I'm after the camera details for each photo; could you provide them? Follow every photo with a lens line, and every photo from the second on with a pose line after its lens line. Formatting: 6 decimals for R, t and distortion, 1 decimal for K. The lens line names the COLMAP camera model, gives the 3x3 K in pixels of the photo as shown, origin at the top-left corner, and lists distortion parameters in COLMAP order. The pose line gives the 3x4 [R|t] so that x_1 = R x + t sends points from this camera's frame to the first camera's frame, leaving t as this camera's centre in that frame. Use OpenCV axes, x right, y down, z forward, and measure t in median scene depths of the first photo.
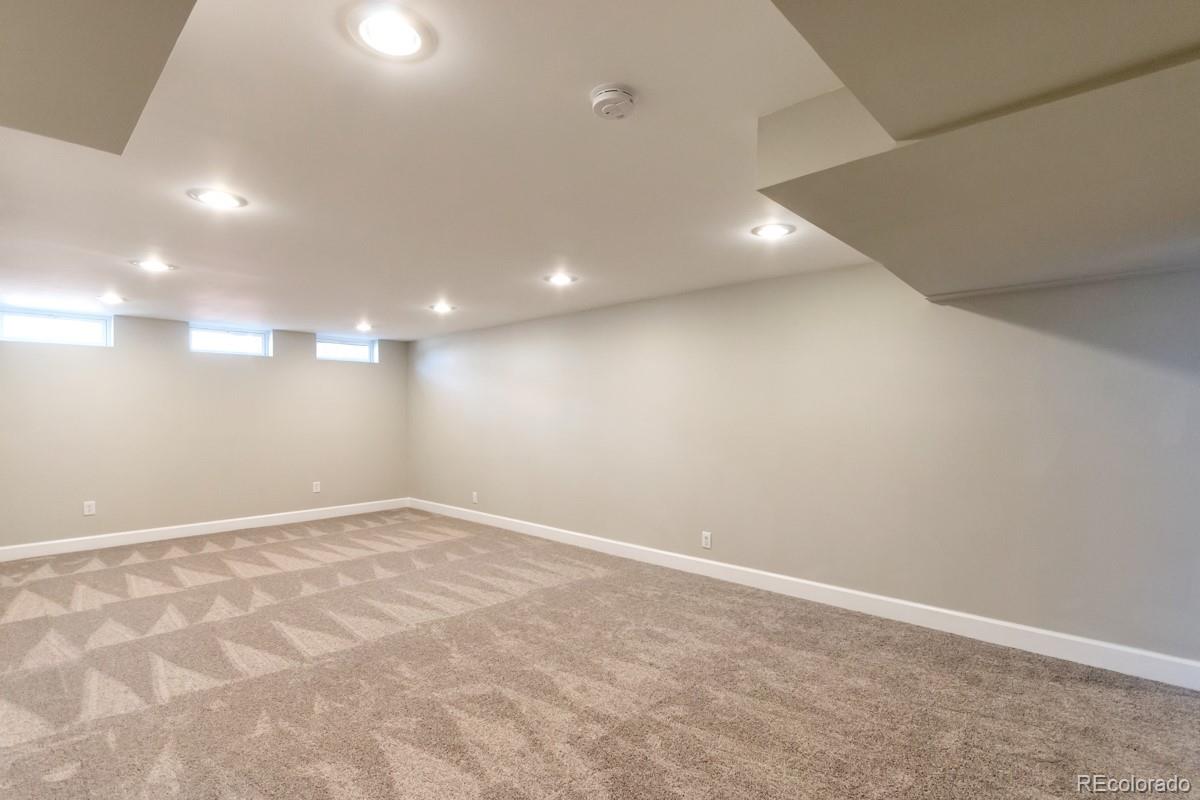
lens RADIAL K [[569.8, 0, 601.4], [0, 569.8, 423.3], [0, 0, 1]] dist [-0.018597, -0.000907]
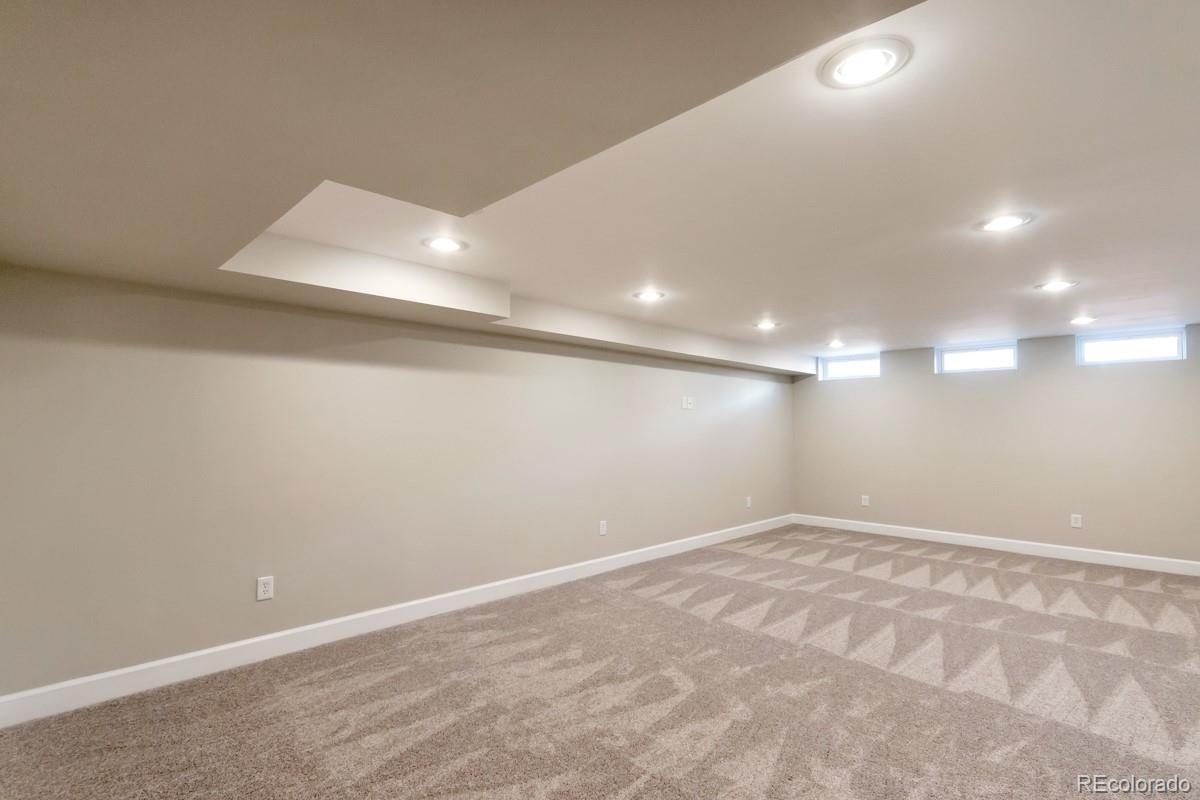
lens RADIAL K [[569.8, 0, 601.4], [0, 569.8, 423.3], [0, 0, 1]] dist [-0.018597, -0.000907]
pose [[-0.048966, 0.000978, -0.998800, 0.597203], [-0.028759, 0.999584, 0.002389, -0.019978], [0.998386, 0.028842, -0.048917, 0.598478]]
